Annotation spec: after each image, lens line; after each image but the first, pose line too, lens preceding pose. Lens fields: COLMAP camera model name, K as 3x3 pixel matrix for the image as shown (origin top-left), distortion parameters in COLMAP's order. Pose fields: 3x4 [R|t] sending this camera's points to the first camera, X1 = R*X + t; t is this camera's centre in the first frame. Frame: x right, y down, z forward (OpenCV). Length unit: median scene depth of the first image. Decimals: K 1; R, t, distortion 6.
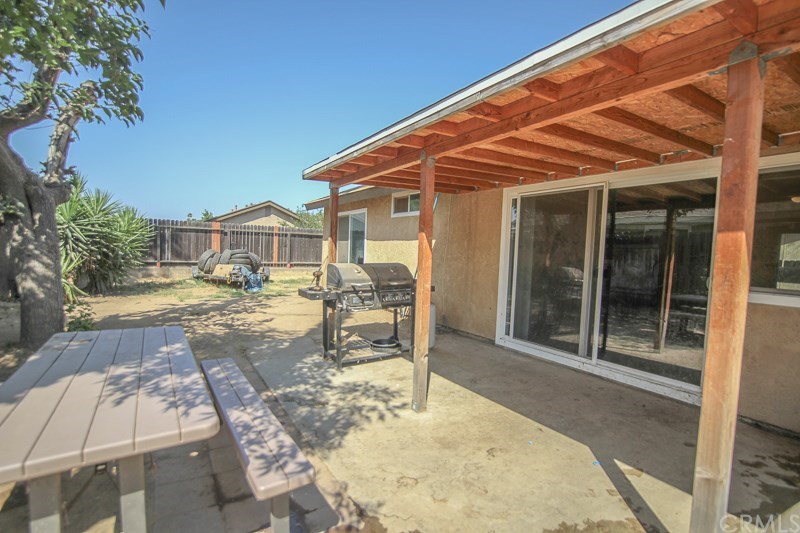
lens RADIAL K [[377.5, 0, 400.0], [0, 377.5, 266.5], [0, 0, 1]] dist [-0.026581, 0.000301]
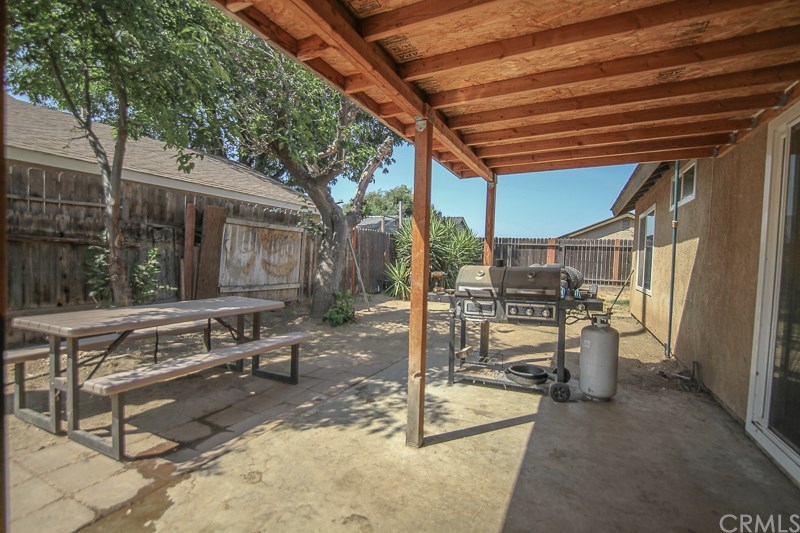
lens RADIAL K [[377.5, 0, 400.0], [0, 377.5, 266.5], [0, 0, 1]] dist [-0.026581, 0.000301]
pose [[0.527834, 0.005675, -0.849329, 0.565079], [-0.054603, 0.998136, -0.027264, 0.031626], [0.847591, 0.060767, 0.527160, 0.440959]]
